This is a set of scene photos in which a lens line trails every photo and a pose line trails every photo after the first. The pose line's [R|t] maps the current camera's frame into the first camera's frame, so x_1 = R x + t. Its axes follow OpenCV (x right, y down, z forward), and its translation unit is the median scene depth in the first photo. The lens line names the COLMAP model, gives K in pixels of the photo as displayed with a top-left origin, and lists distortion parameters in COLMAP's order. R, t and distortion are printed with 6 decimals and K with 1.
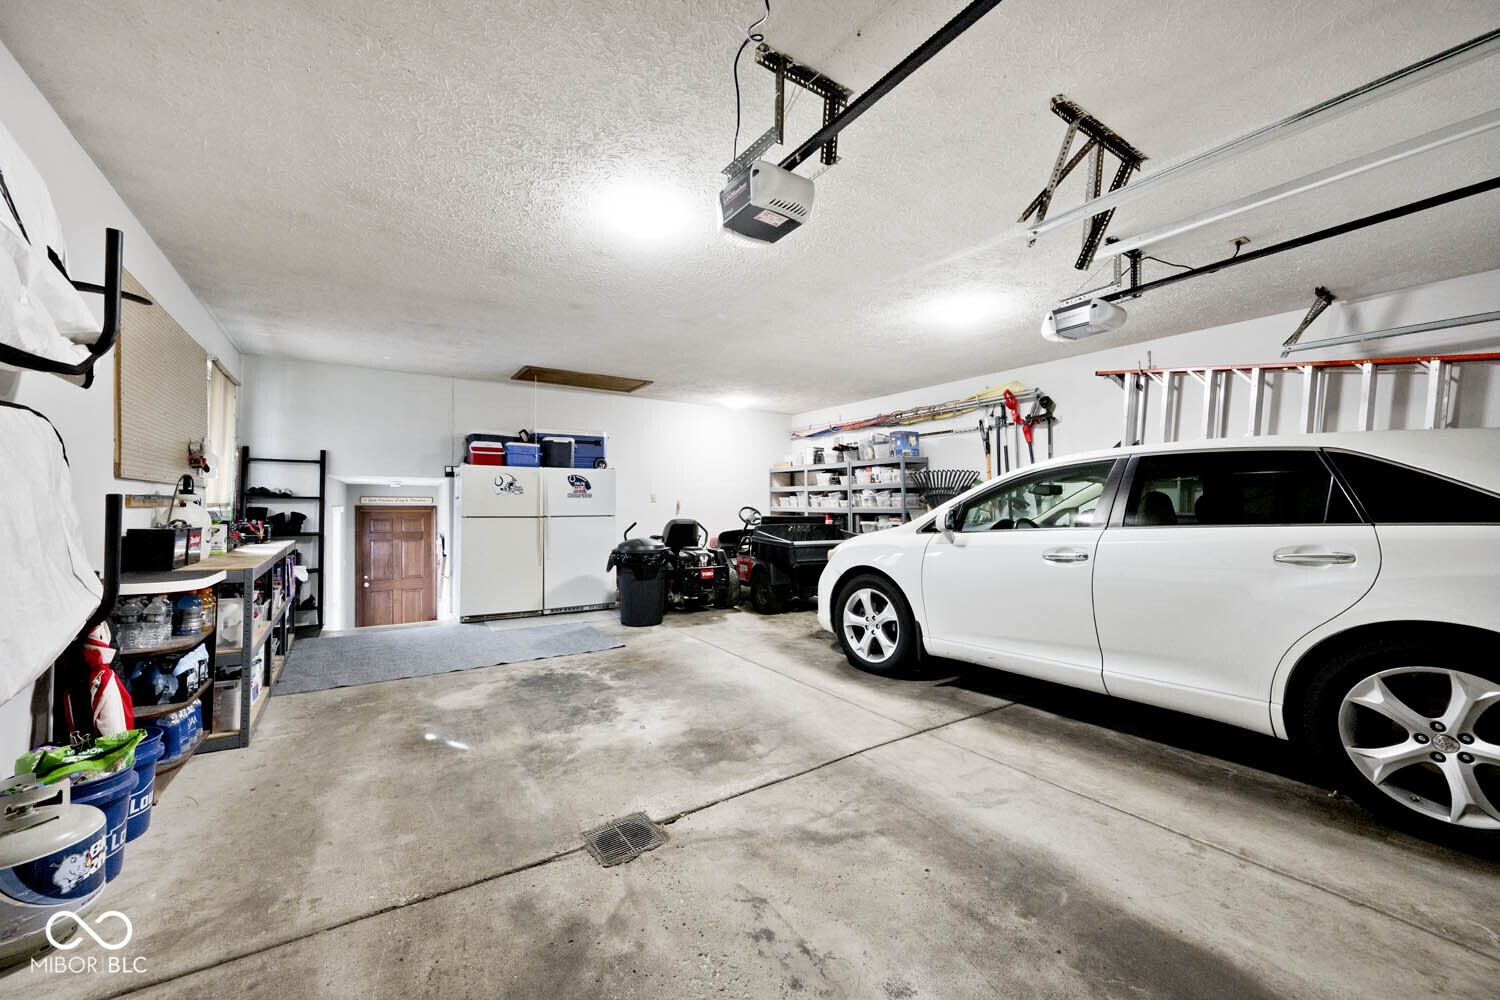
lens RADIAL K [[585.9, 0, 755.6], [0, 585.9, 504.3], [0, 0, 1]] dist [0.000227, 0.000028]
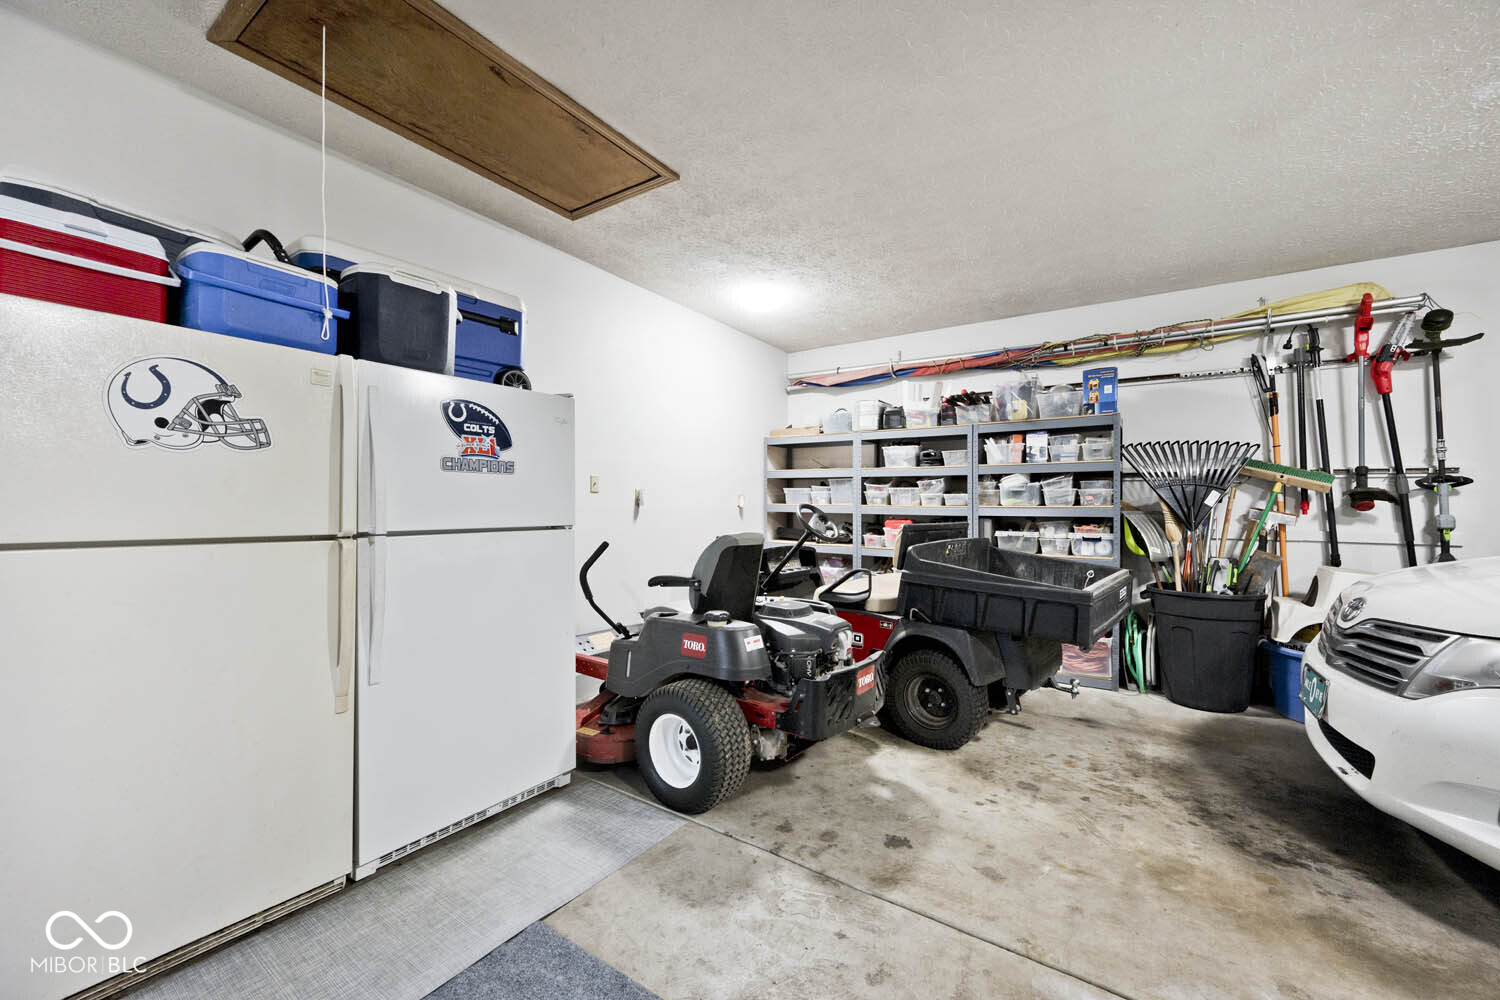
lens RADIAL K [[585.9, 0, 749.6], [0, 585.9, 505.0], [0, 0, 1]] dist [0.000227, 0.000028]
pose [[0.924776, 0.005949, 0.380465, -0.264899], [-0.008389, 0.999954, 0.004756, 0.003339], [-0.380419, -0.007590, 0.924783, 0.602691]]
